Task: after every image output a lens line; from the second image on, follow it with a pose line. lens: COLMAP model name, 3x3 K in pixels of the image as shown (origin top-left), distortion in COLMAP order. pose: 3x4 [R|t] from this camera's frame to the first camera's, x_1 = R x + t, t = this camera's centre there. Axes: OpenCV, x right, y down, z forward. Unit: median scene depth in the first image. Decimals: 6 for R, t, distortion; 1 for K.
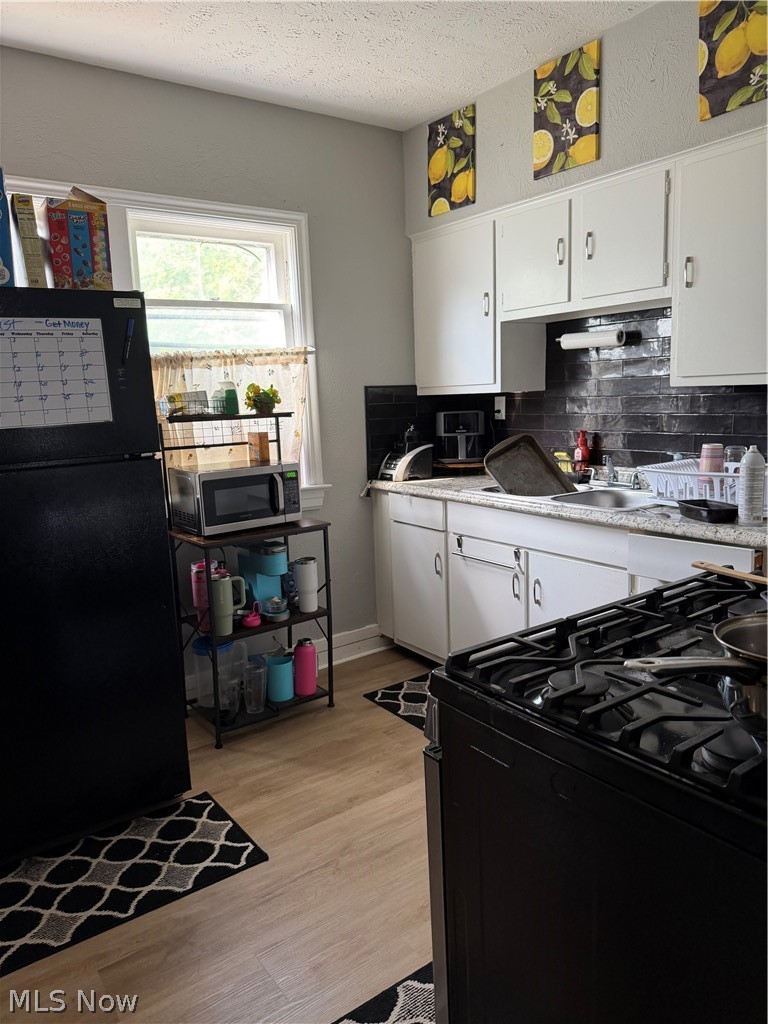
lens RADIAL K [[720.7, 0, 381.6], [0, 720.7, 524.6], [0, 0, 1]] dist [0.060347, -0.083278]
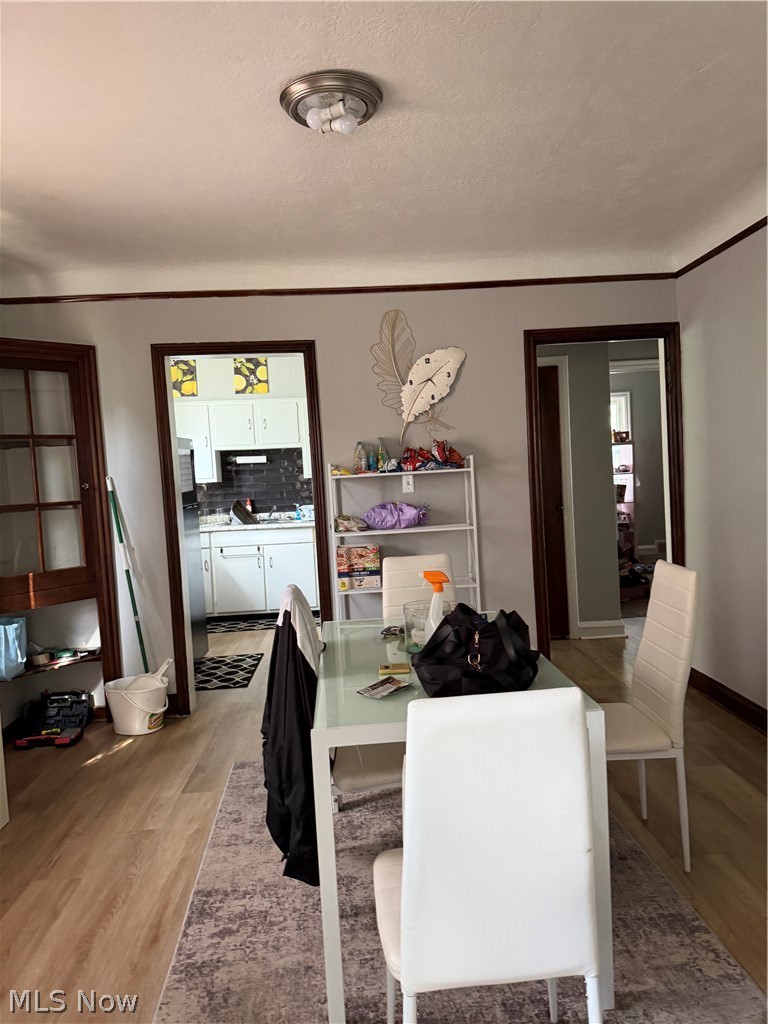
lens RADIAL K [[720.7, 0, 381.6], [0, 720.7, 524.6], [0, 0, 1]] dist [0.060347, -0.083278]
pose [[0.554251, -0.044884, 0.831138, -1.552892], [0.179872, 0.981409, -0.066949, 0.196600], [-0.812682, 0.186605, 0.552021, -0.631600]]
